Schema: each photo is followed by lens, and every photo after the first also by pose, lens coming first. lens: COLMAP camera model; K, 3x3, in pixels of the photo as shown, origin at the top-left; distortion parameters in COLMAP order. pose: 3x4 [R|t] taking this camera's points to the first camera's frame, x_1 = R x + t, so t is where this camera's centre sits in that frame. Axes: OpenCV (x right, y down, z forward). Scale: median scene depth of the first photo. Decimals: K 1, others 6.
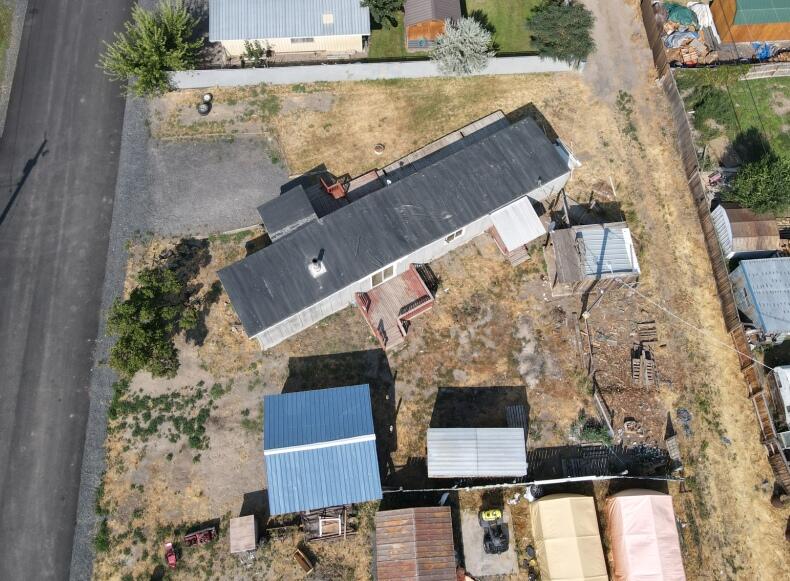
lens RADIAL K [[756.6, 0, 400.4], [0, 756.6, 188.9], [0, 0, 1]] dist [-0.011168, 0.042923]
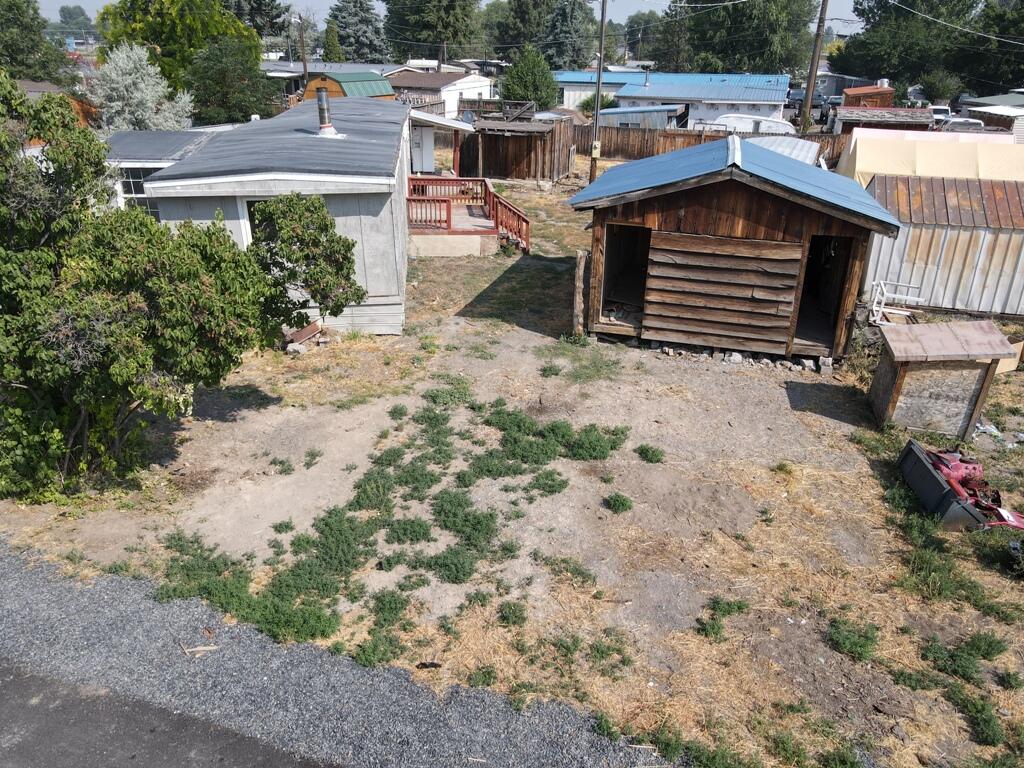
lens RADIAL K [[751.5, 0, 517.3], [0, 751.5, 383.9], [0, 0, 1]] dist [0.006198, 0.013204]
pose [[0.388625, -0.383036, 0.838006, -0.466963], [0.816853, 0.564009, -0.121017, 0.314688], [-0.426289, 0.731558, 0.532072, 0.804515]]
